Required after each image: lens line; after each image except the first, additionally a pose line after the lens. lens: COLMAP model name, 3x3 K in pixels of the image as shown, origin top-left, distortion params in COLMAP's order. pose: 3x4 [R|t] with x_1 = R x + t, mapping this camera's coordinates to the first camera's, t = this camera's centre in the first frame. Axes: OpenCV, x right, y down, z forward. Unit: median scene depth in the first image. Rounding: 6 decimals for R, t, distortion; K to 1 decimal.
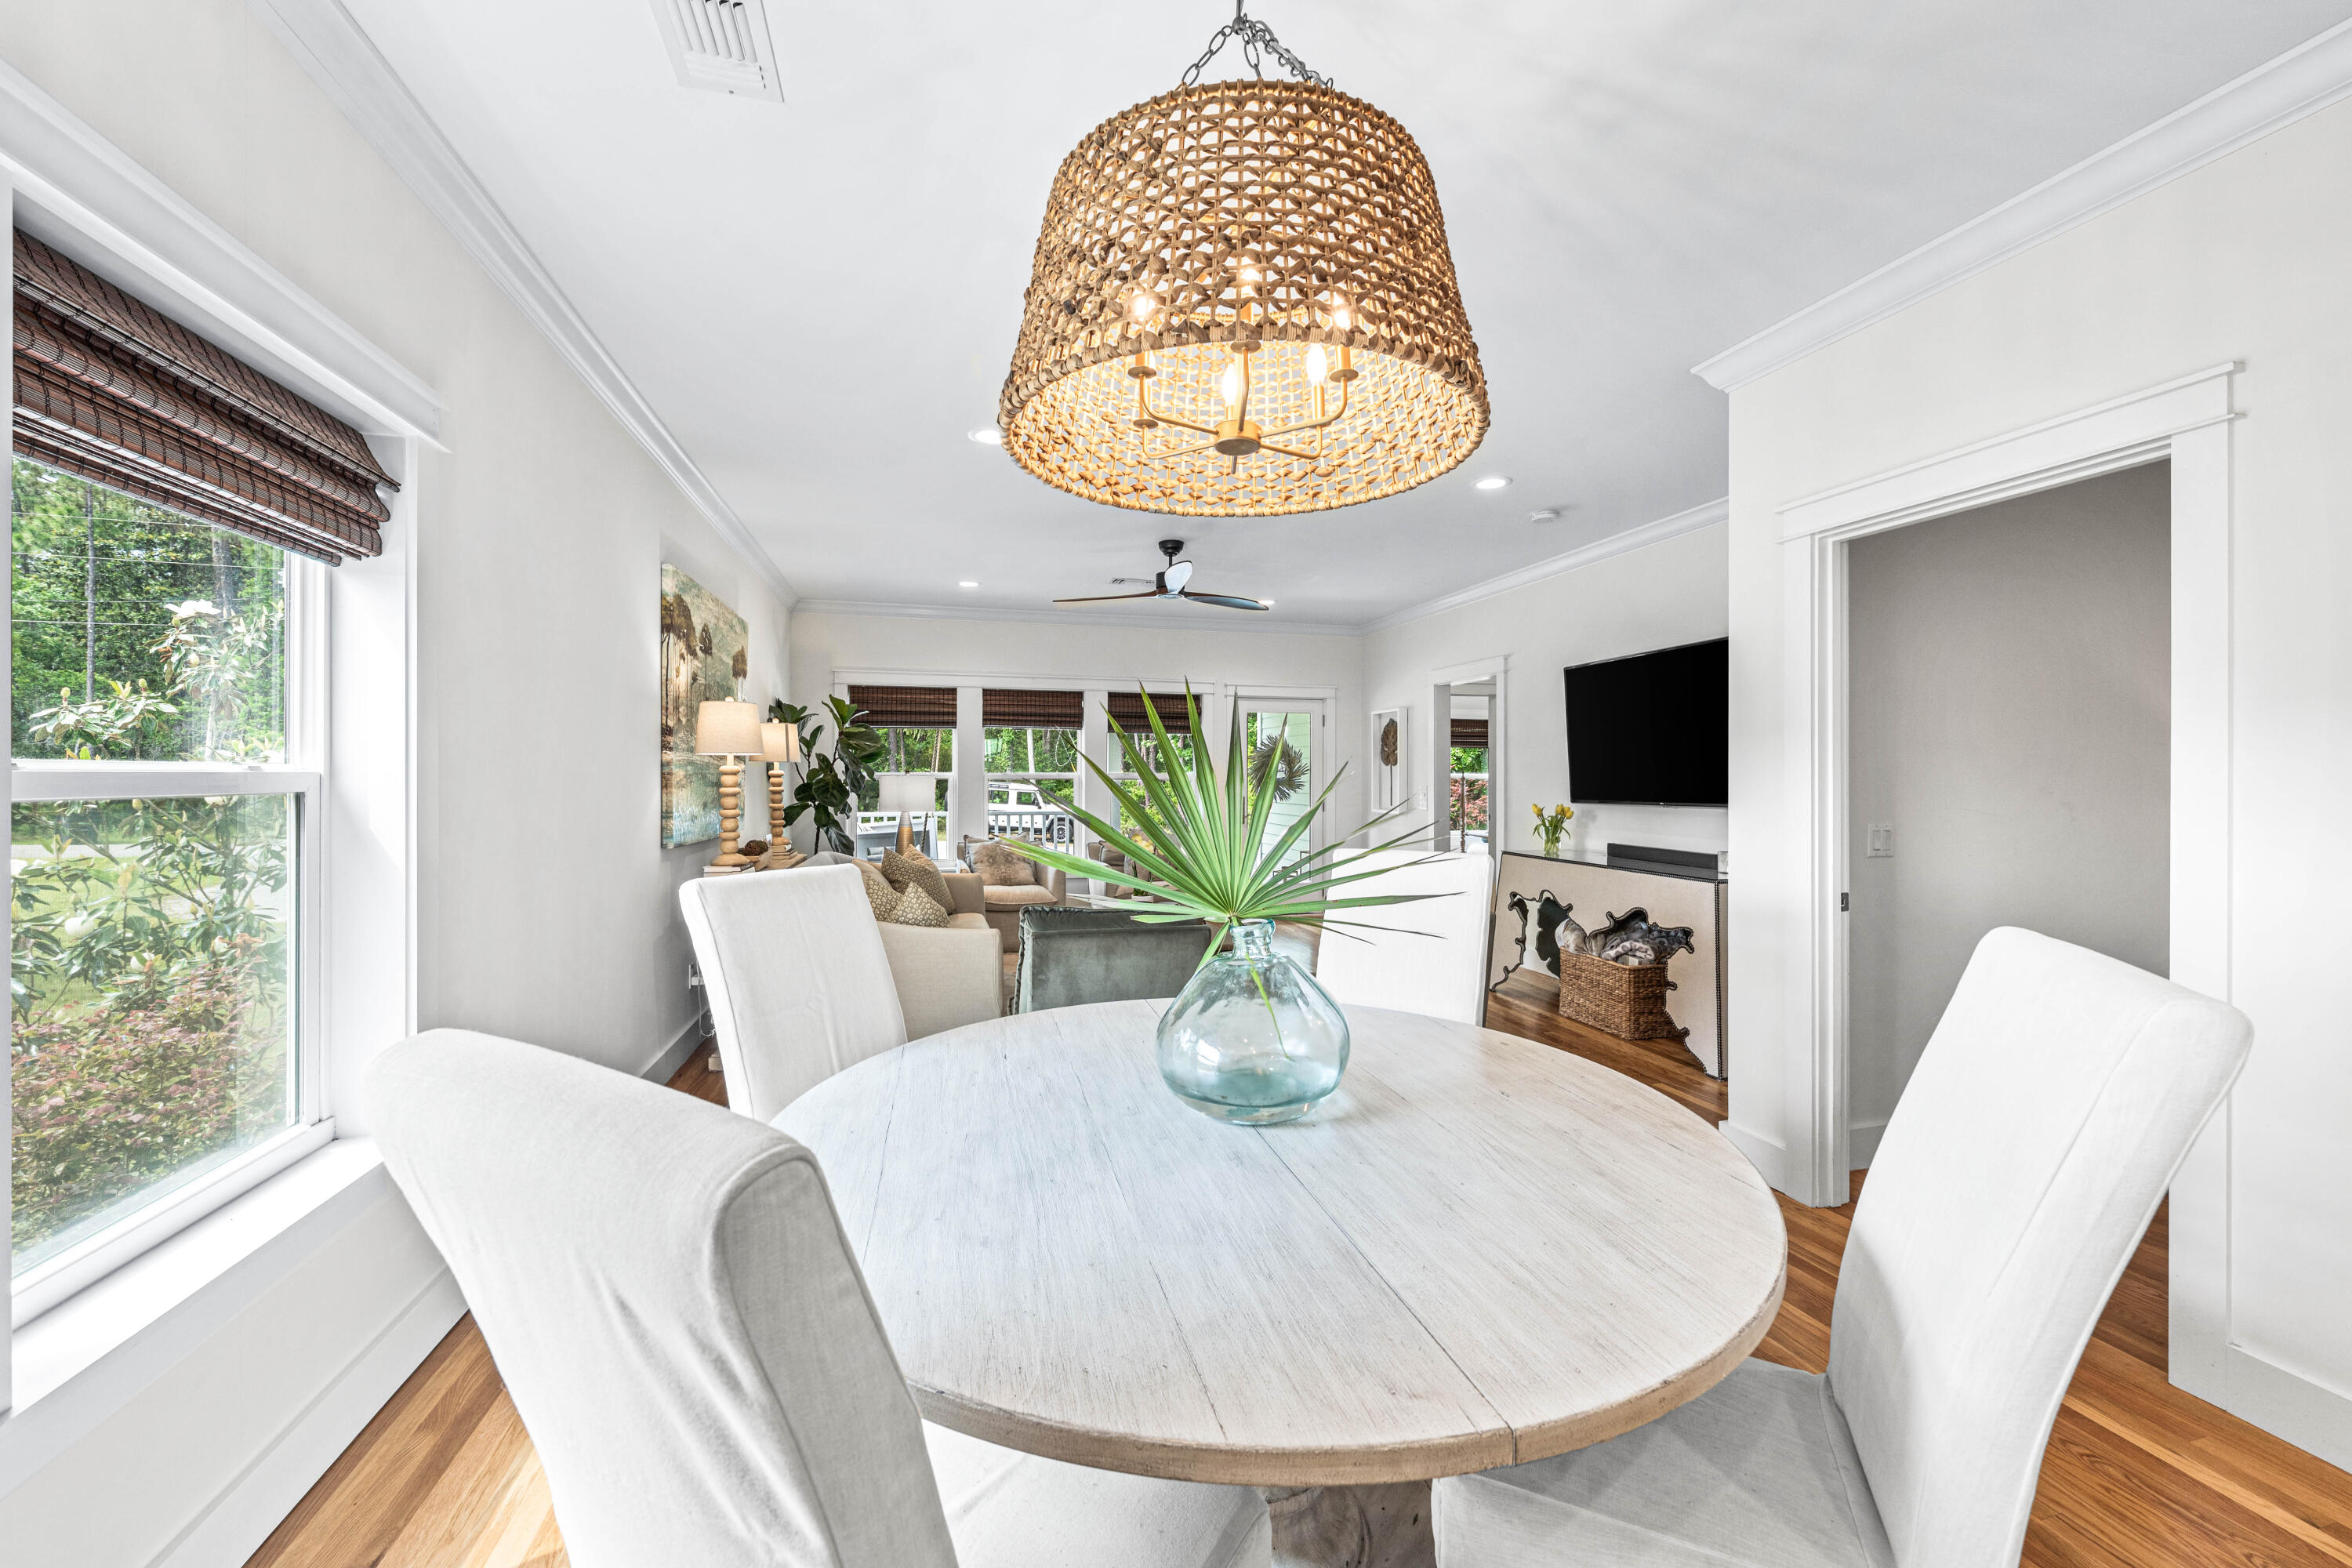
lens RADIAL K [[896.5, 0, 1179.4], [0, 896.5, 780.6], [0, 0, 1]] dist [-0.000137, -0.000049]
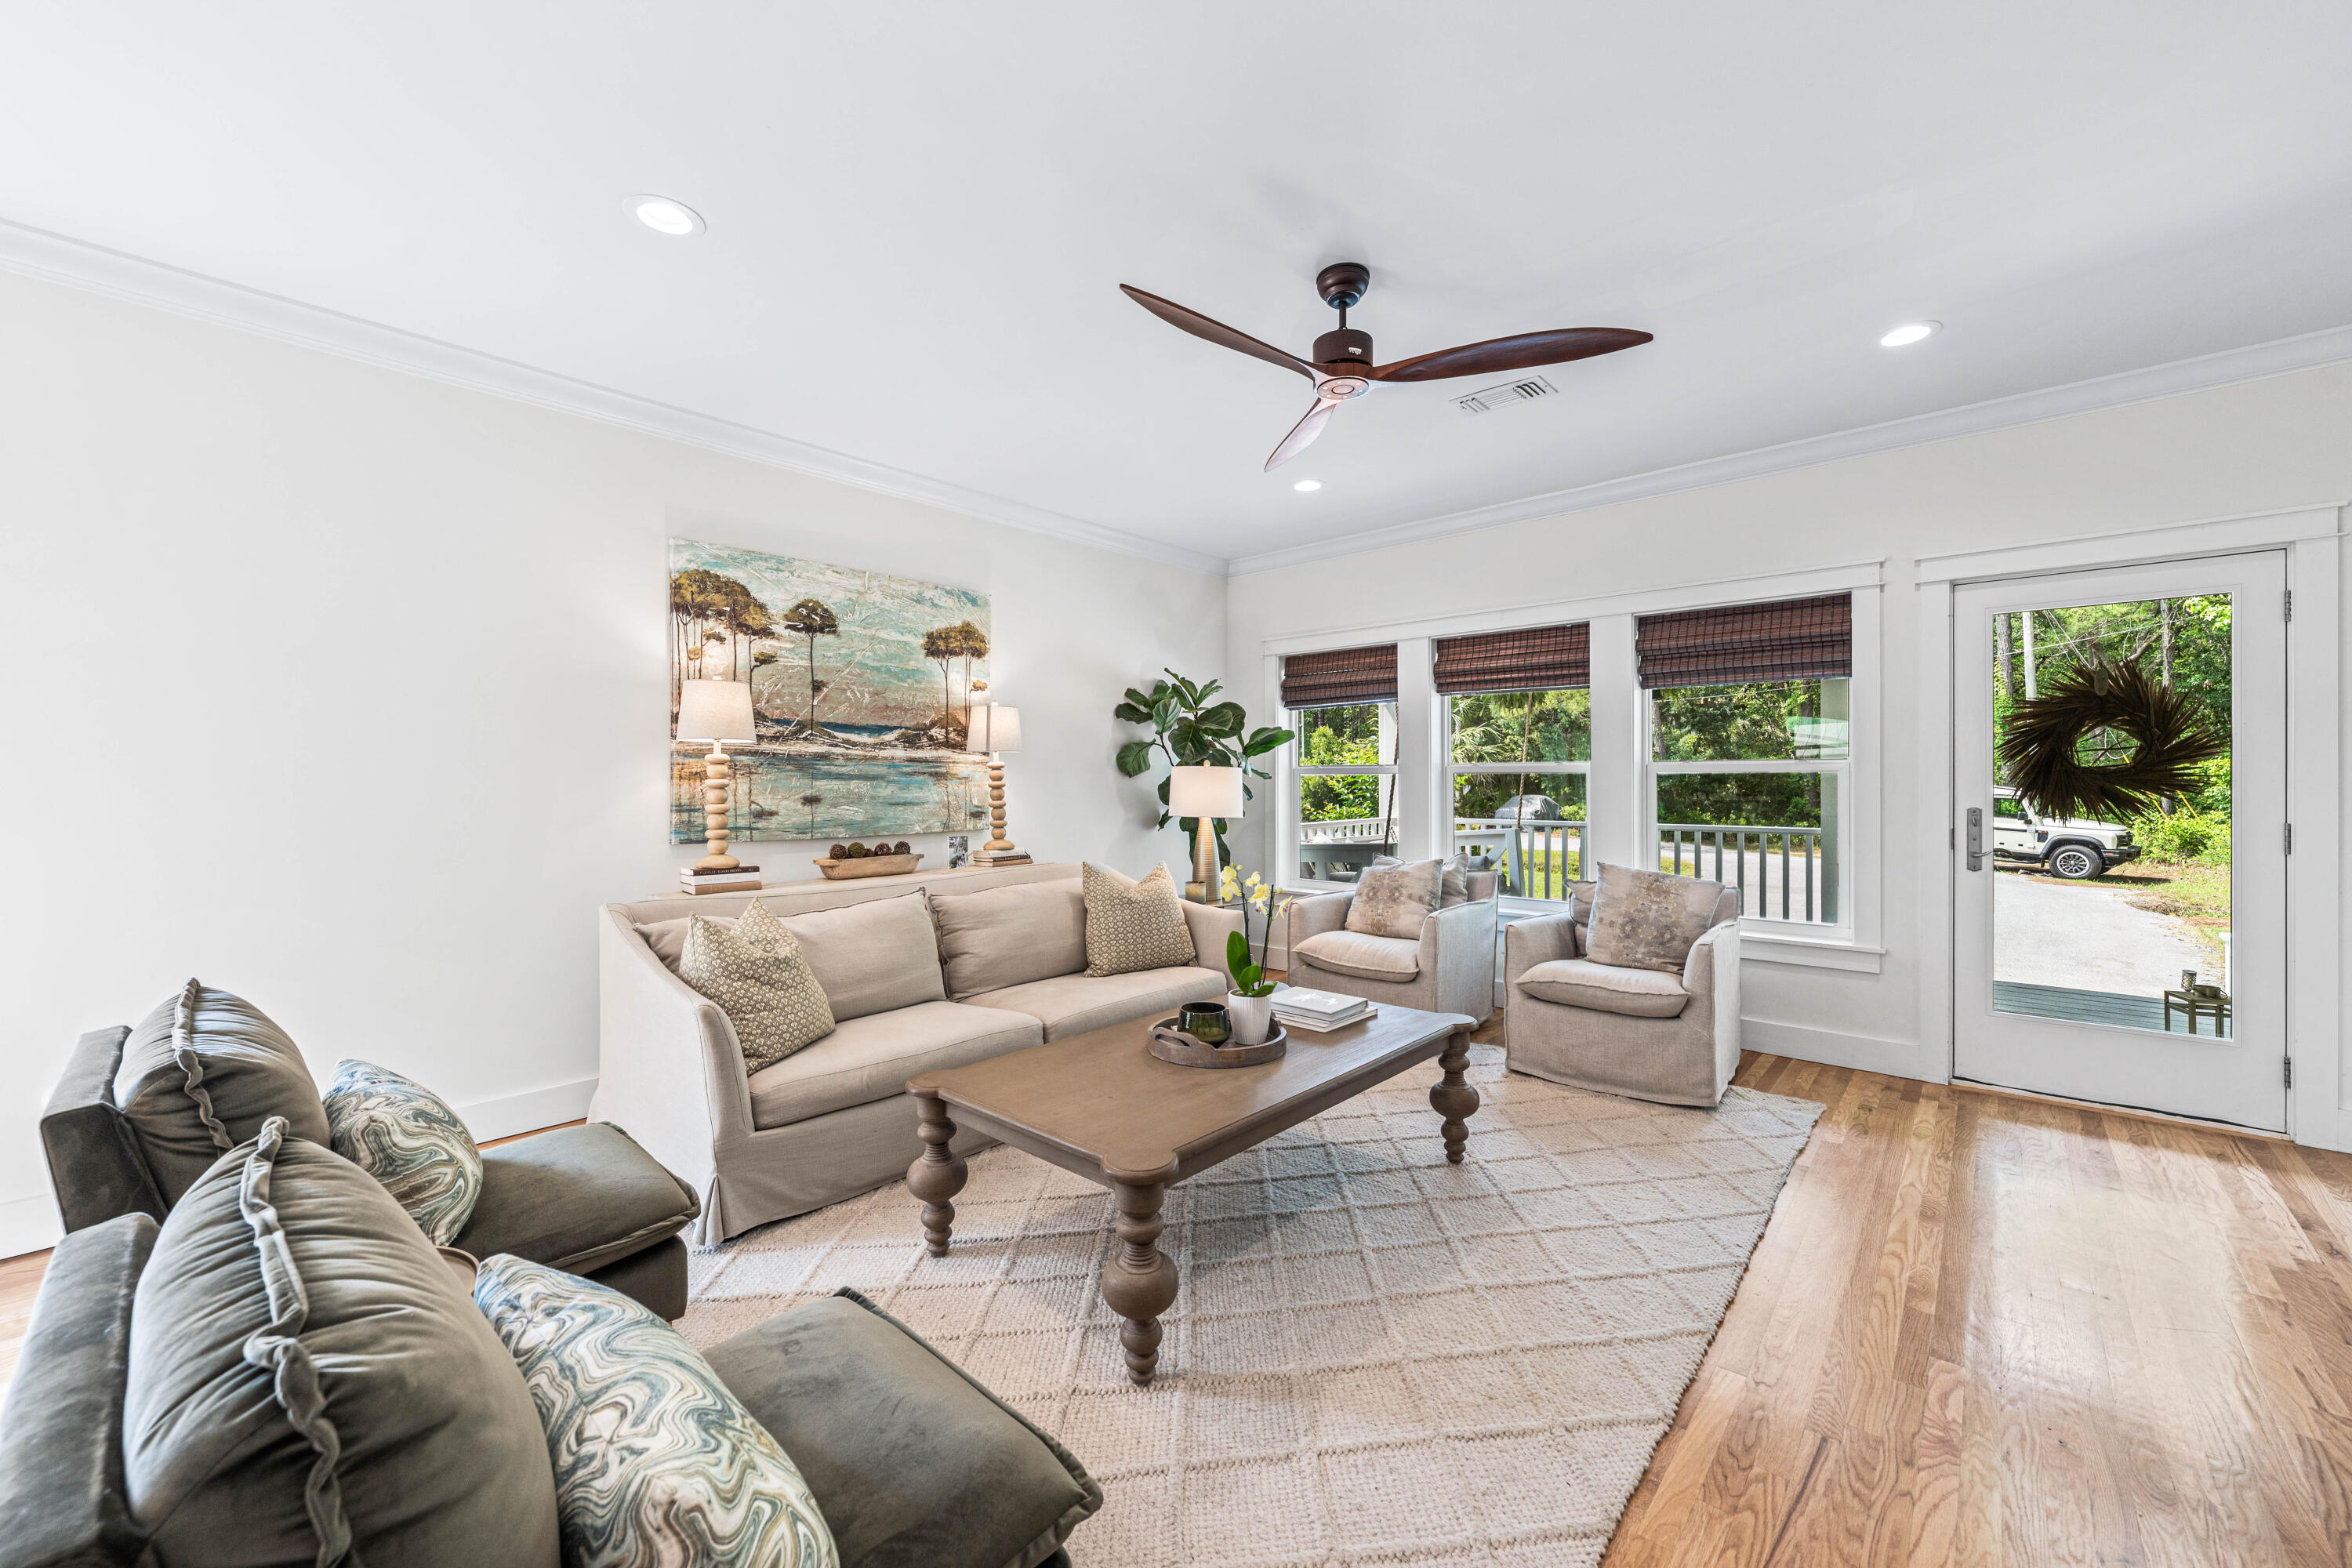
lens RADIAL K [[896.5, 0, 1179.4], [0, 896.5, 780.6], [0, 0, 1]] dist [-0.000137, -0.000049]
pose [[0.533494, -0.000483, -0.845803, 0.475731], [-0.001104, 0.999999, -0.001267, 0.009610], [0.845803, 0.001609, 0.533493, 0.908643]]
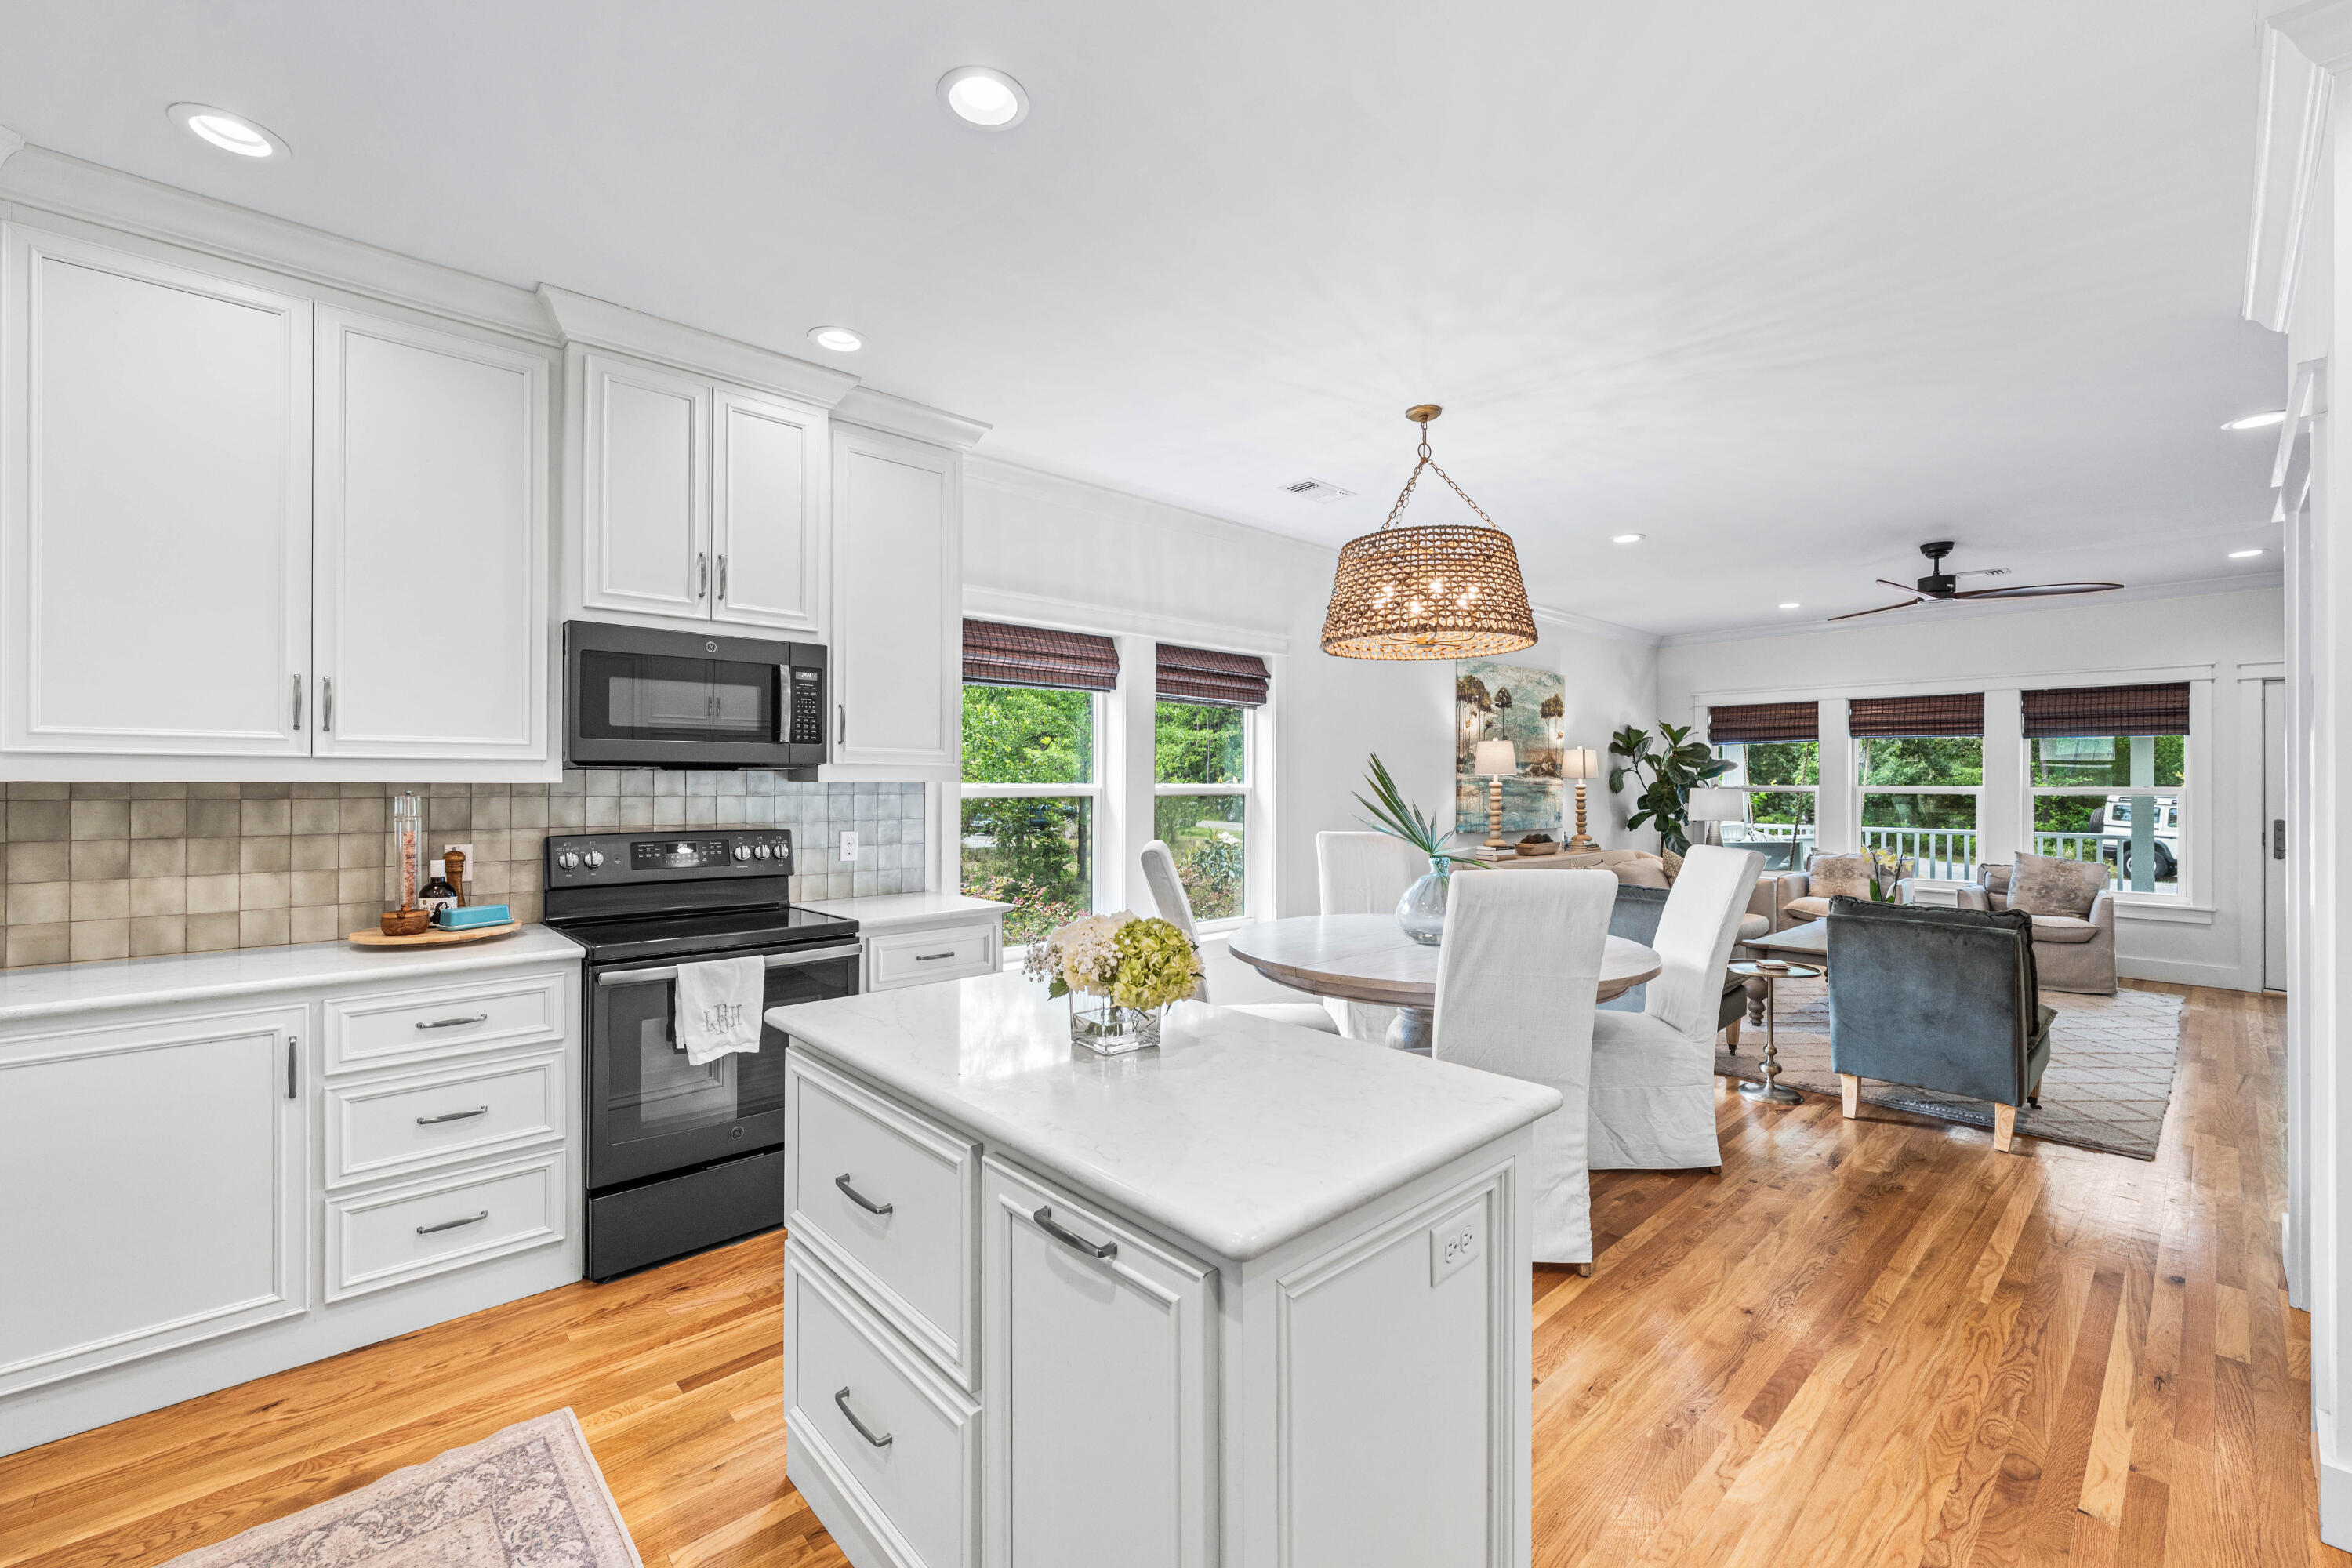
lens RADIAL K [[953.6, 0, 1175.0], [0, 953.6, 778.7], [0, 0, 1]] dist [0.001442, 0.000118]
pose [[0.454948, -0.003253, -0.890512, 0.705494], [-0.007814, 0.999940, -0.007645, -0.005845], [0.890483, 0.010437, 0.454896, -0.237452]]
